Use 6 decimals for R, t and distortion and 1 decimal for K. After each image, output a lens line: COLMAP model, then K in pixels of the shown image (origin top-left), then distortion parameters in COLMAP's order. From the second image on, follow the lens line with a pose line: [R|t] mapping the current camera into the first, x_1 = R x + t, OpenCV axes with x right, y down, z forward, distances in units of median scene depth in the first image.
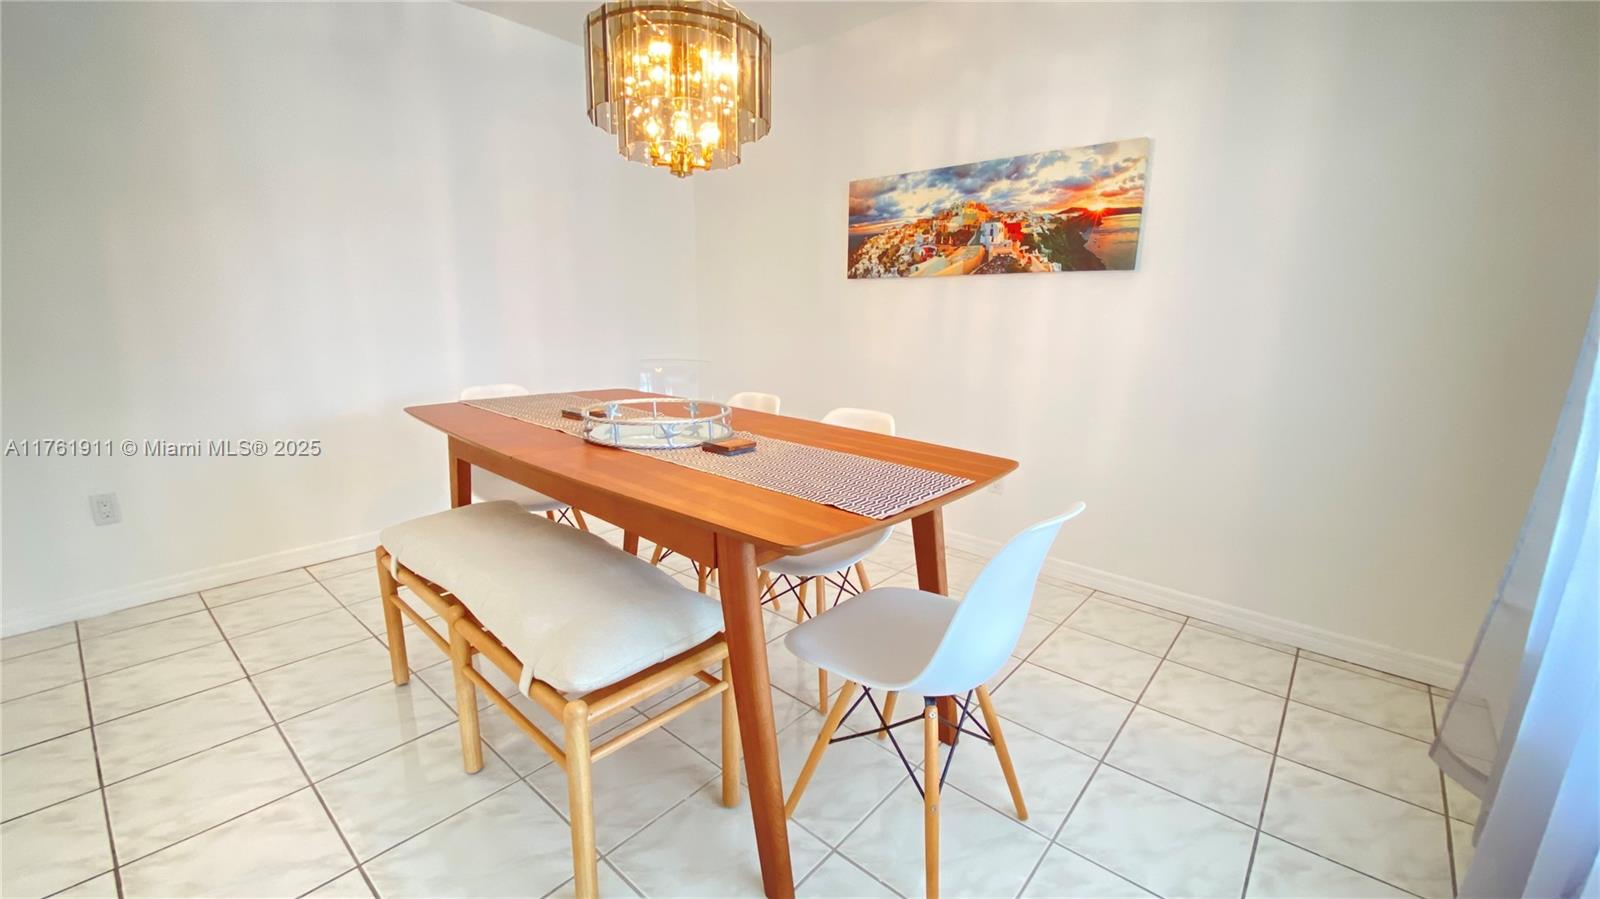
lens RADIAL K [[636.8, 0, 792.5], [0, 636.8, 481.2], [0, 0, 1]] dist [-0.011678, -0.000549]
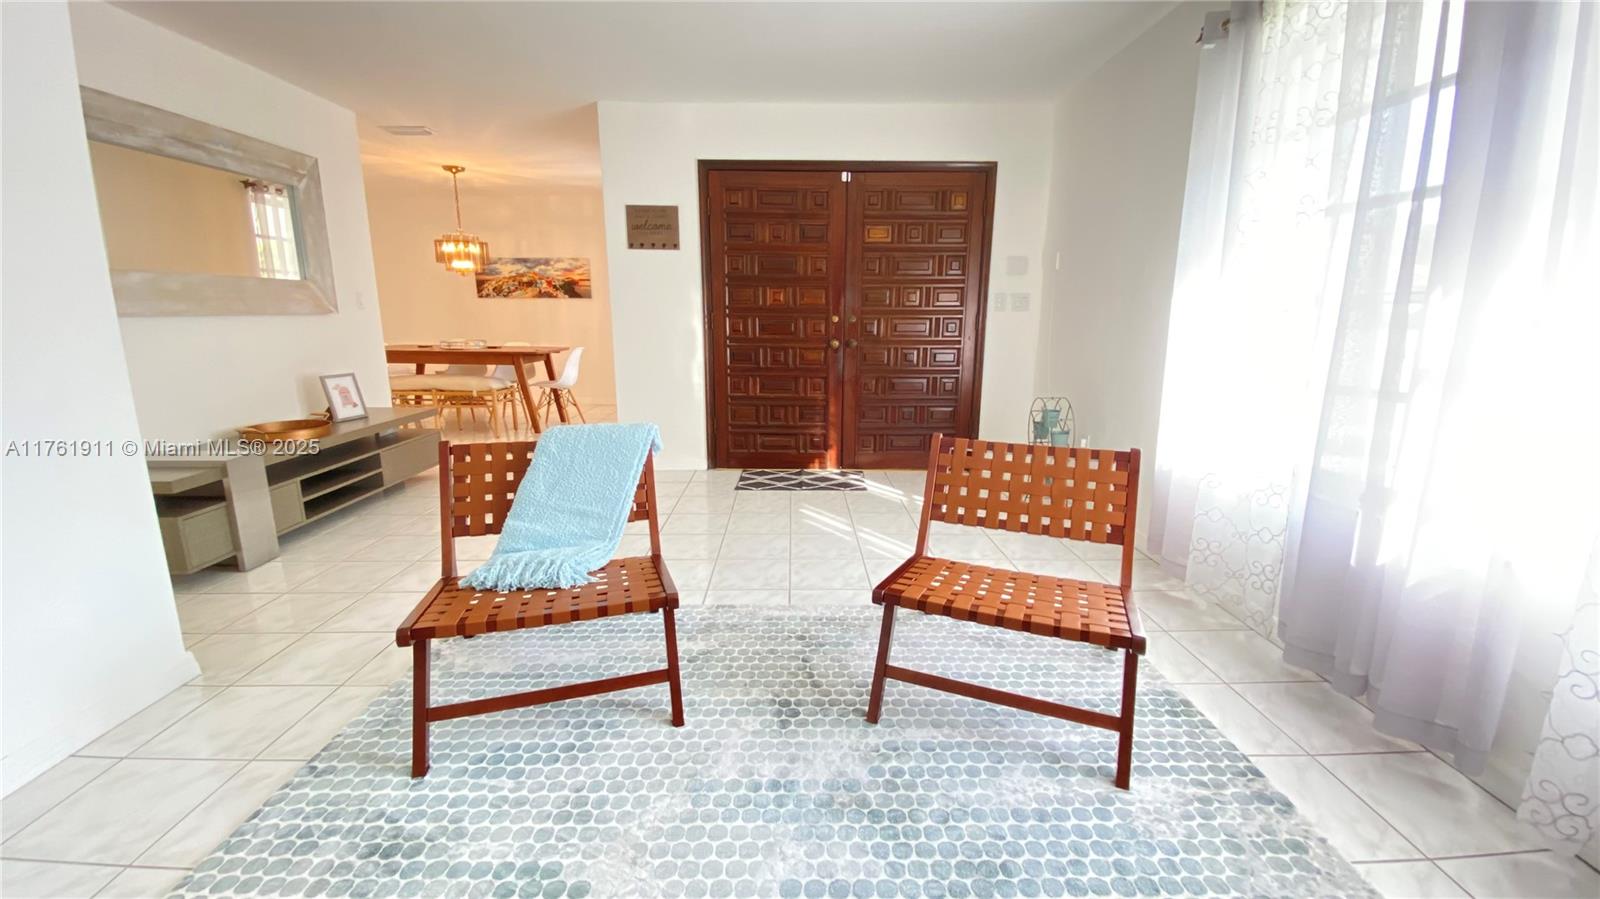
lens RADIAL K [[664.1, 0, 804.0], [0, 664.1, 456.5], [0, 0, 1]] dist [0.036177, -0.028100]
pose [[0.747045, -0.151627, 0.647251, -0.821218], [0.175359, 0.984102, 0.028143, 0.466476], [-0.641228, 0.092477, 0.761758, -1.865241]]
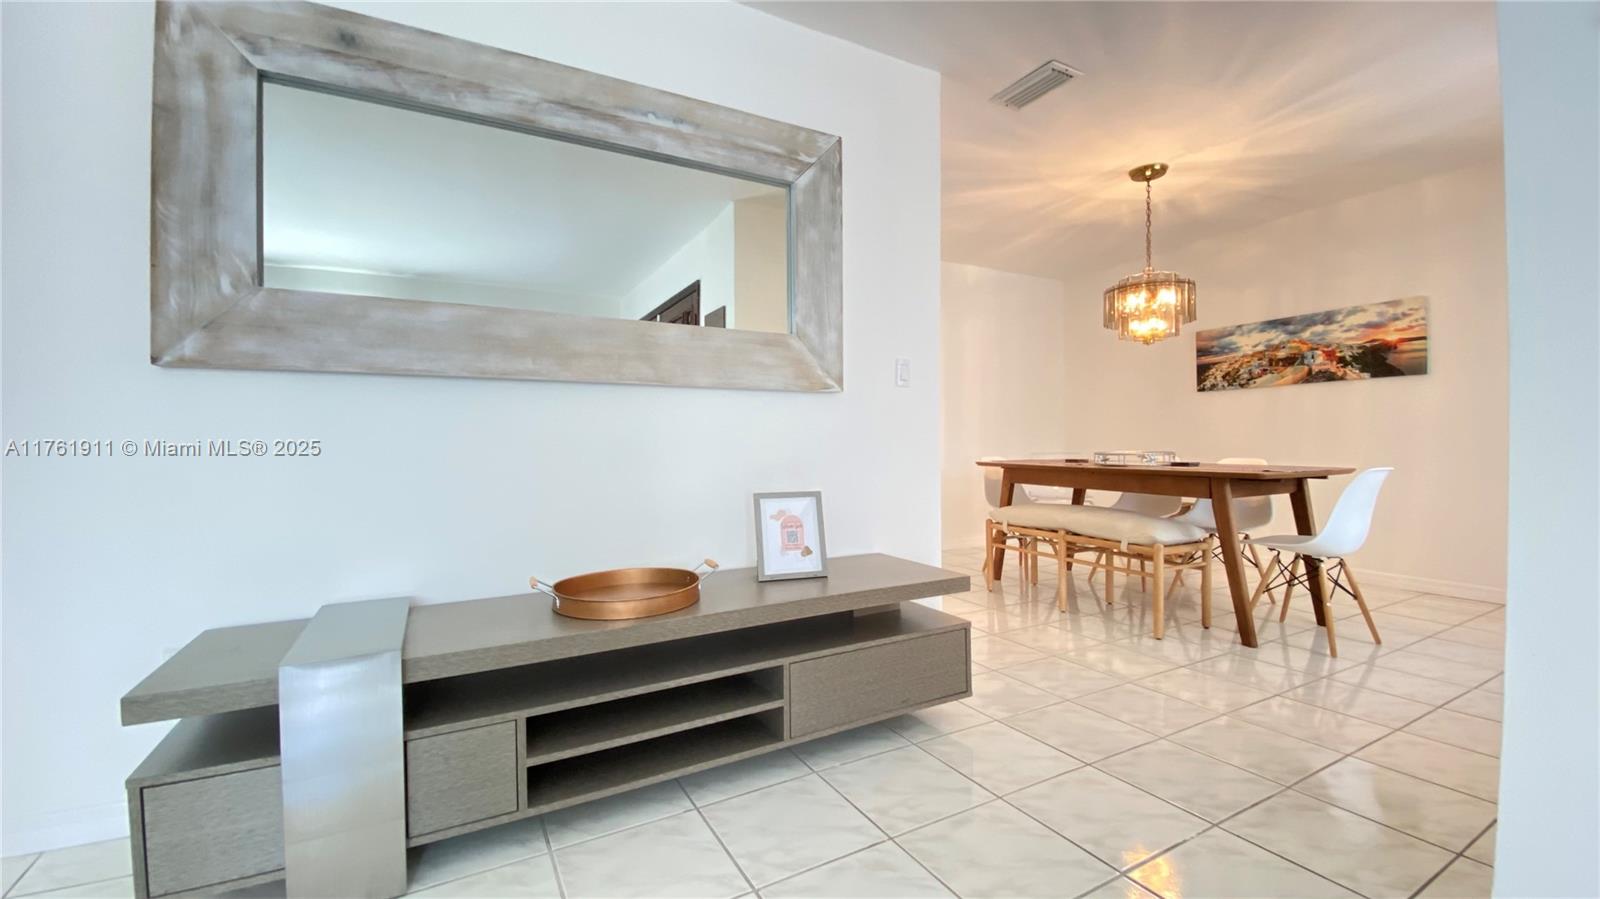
lens RADIAL K [[664.1, 0, 804.0], [0, 664.1, 456.5], [0, 0, 1]] dist [0.036177, -0.028100]
pose [[0.945374, -0.018756, -0.325446, -0.325319], [-0.059547, 0.971610, -0.228972, 0.288384], [0.320502, 0.235844, 0.917418, -0.829276]]
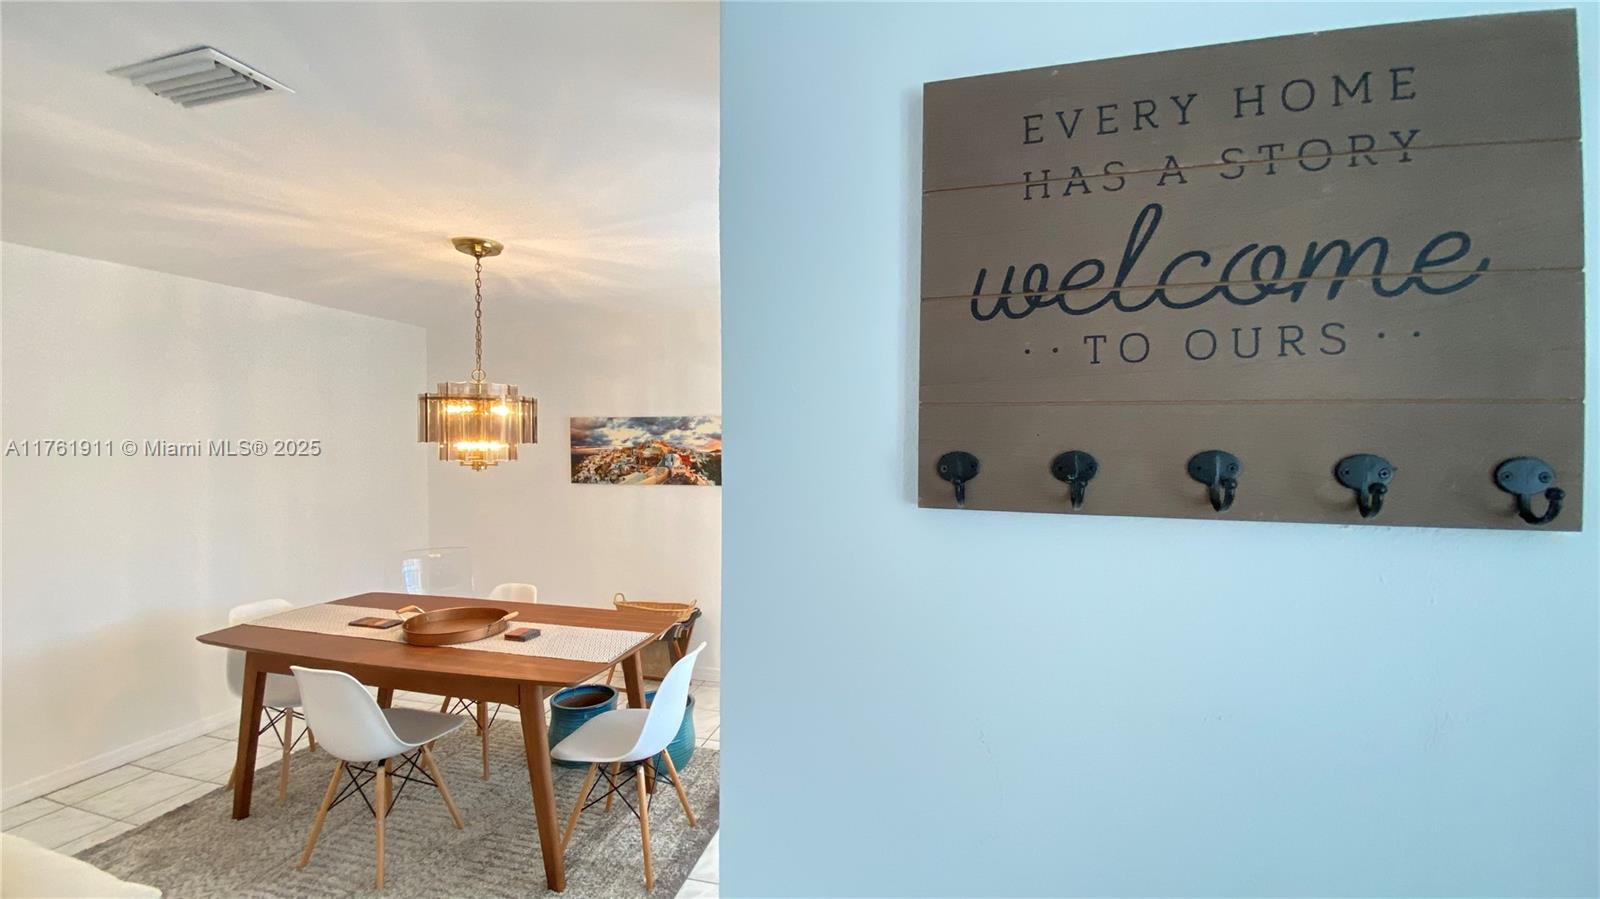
lens RADIAL K [[633.2, 0, 836.0], [0, 633.2, 453.4], [0, 0, 1]] dist [0.032195, -0.032006]
pose [[0.870098, -0.019793, 0.492481, -0.107575], [0.132679, 0.971716, -0.195359, -0.042582], [-0.474685, 0.235323, 0.848114, -0.529510]]
